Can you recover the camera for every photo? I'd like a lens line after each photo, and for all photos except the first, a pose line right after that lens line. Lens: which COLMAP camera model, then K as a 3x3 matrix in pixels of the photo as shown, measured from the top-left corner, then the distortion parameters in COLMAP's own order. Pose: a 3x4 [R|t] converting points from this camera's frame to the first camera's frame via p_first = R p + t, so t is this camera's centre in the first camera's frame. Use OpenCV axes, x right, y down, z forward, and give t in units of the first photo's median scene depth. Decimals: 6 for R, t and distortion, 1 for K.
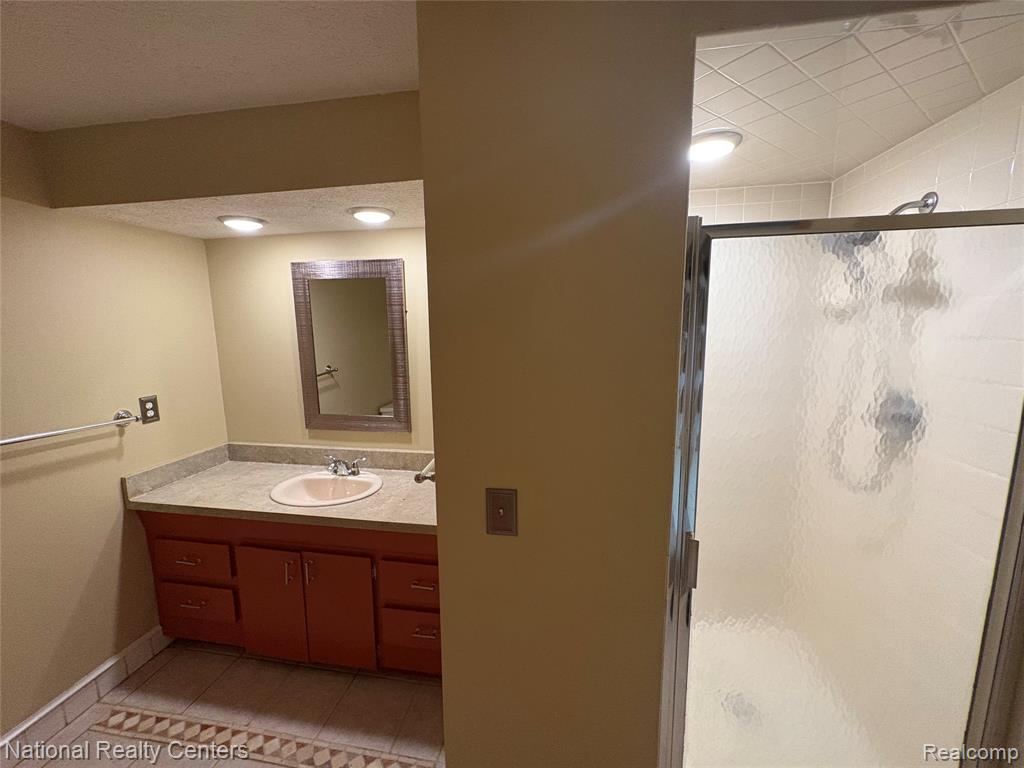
lens RADIAL K [[407.5, 0, 506.1], [0, 407.5, 381.3], [0, 0, 1]] dist [0.002133, 0.000041]
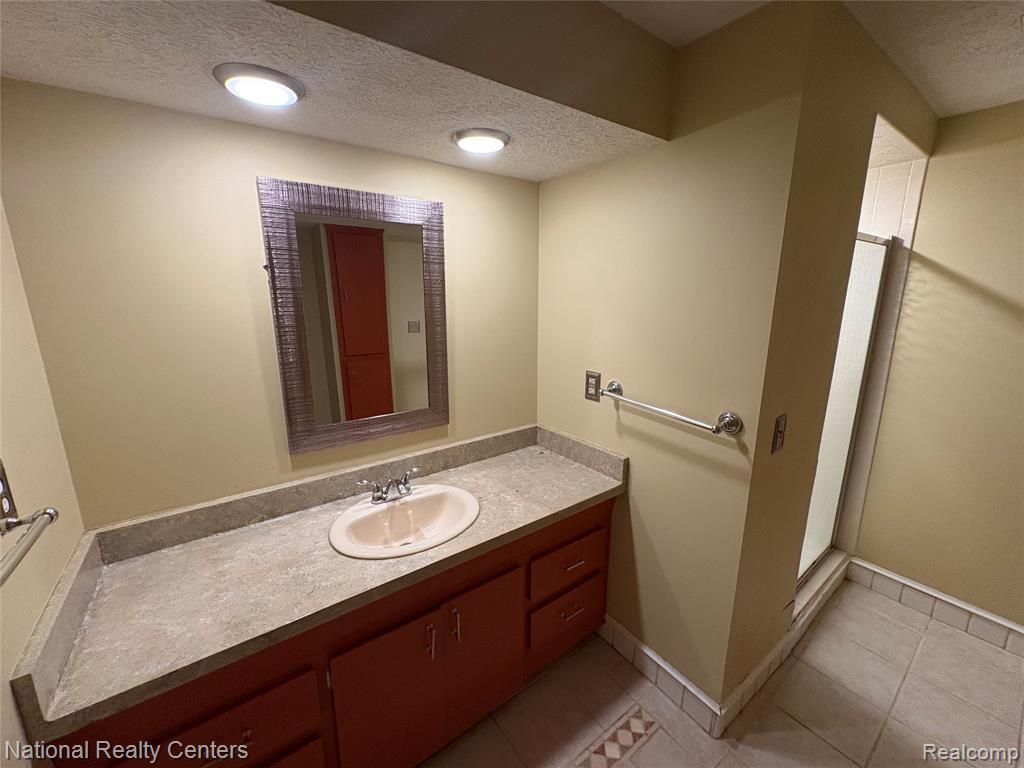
lens RADIAL K [[407.5, 0, 508.7], [0, 407.5, 384.4], [0, 0, 1]] dist [0.002133, 0.000041]
pose [[0.690323, -0.143144, 0.709199, -0.727231], [0.100992, 0.989701, 0.101455, -0.022799], [-0.716418, 0.001587, 0.697670, 0.345184]]
